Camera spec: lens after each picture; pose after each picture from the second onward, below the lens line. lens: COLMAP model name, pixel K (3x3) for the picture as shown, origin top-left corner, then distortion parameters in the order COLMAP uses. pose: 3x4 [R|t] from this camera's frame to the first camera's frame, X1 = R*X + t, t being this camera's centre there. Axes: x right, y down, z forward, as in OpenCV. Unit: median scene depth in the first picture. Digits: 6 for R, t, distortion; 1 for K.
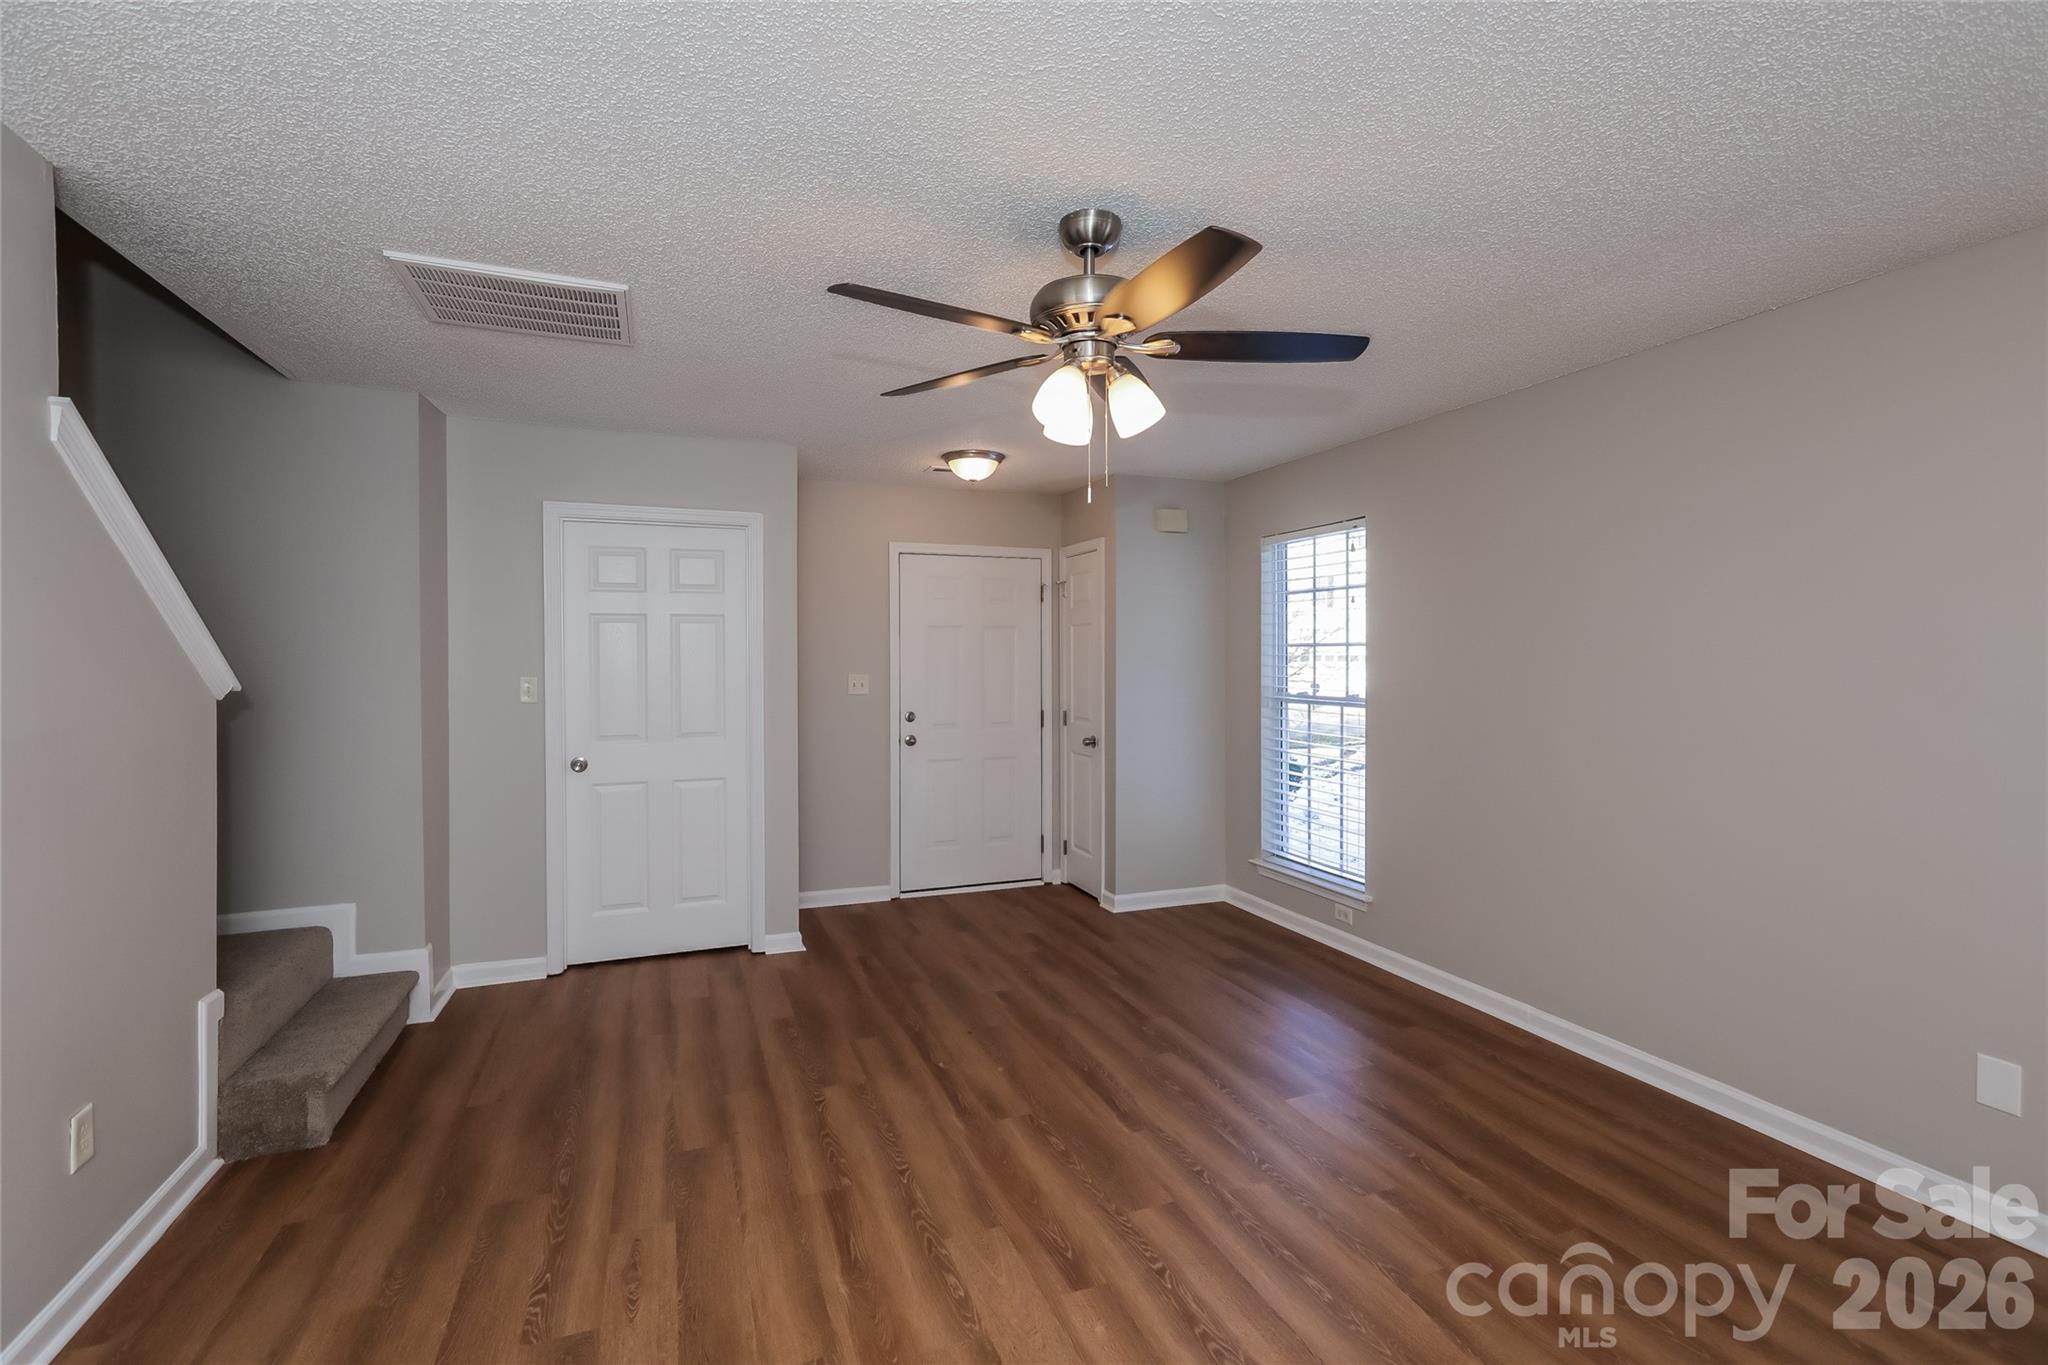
lens RADIAL K [[942.7, 0, 1020.1], [0, 942.7, 674.5], [0, 0, 1]] dist [-0.000276, -0.004805]
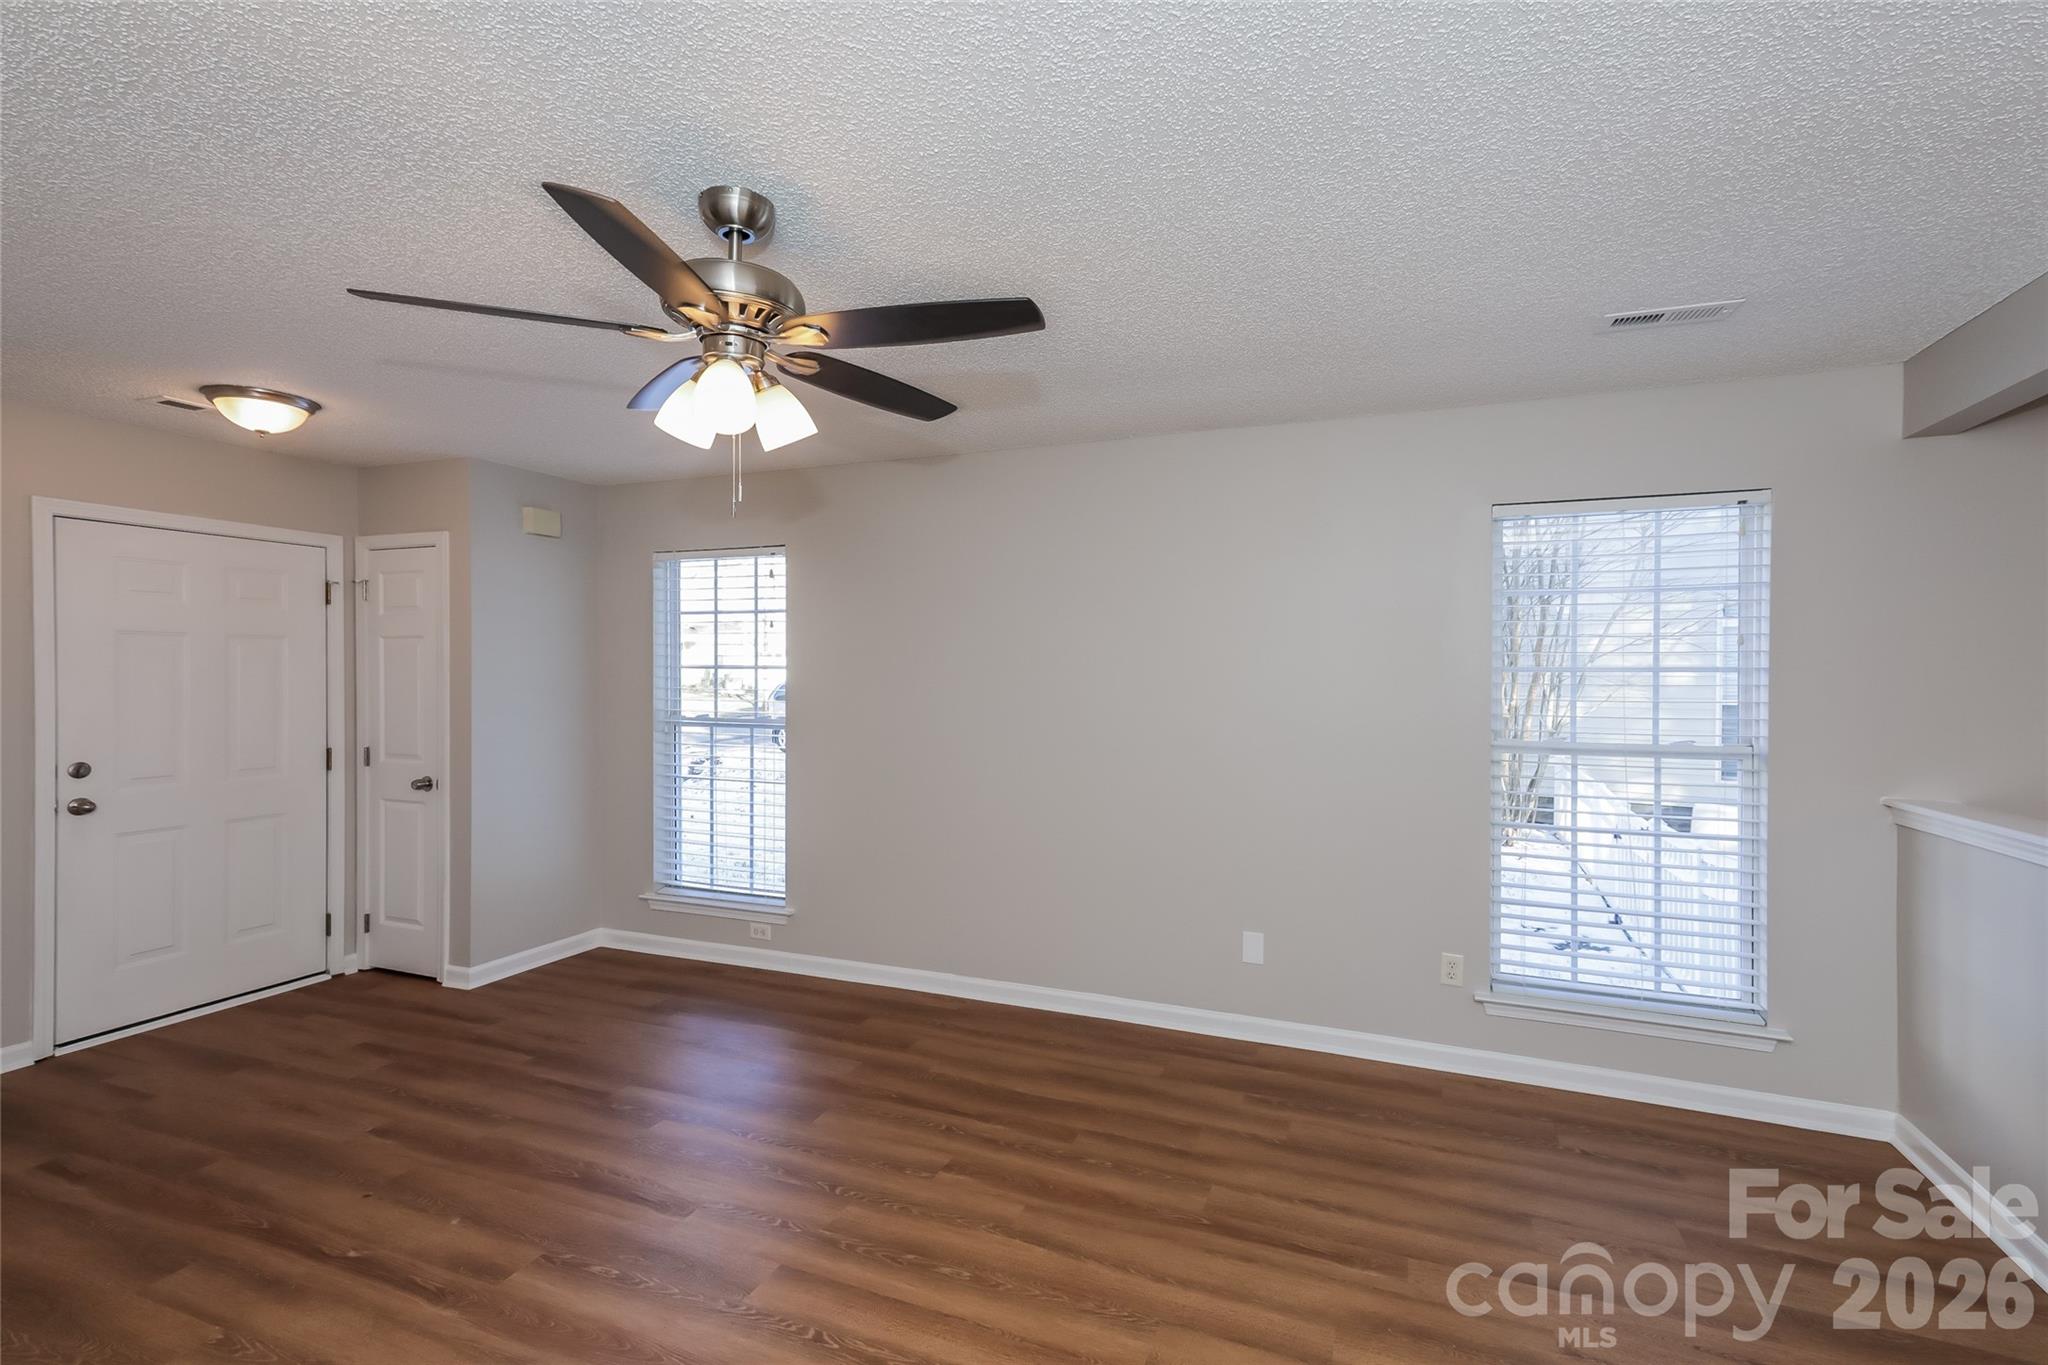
lens RADIAL K [[929.2, 0, 1024.0], [0, 929.2, 682.5], [0, 0, 1]] dist [0.000773, 0.006546]
pose [[0.666387, -0.004653, 0.745592, -0.207836], [0.008171, 0.999966, -0.001063, -0.011576], [-0.745562, 0.006801, 0.666402, 0.109799]]
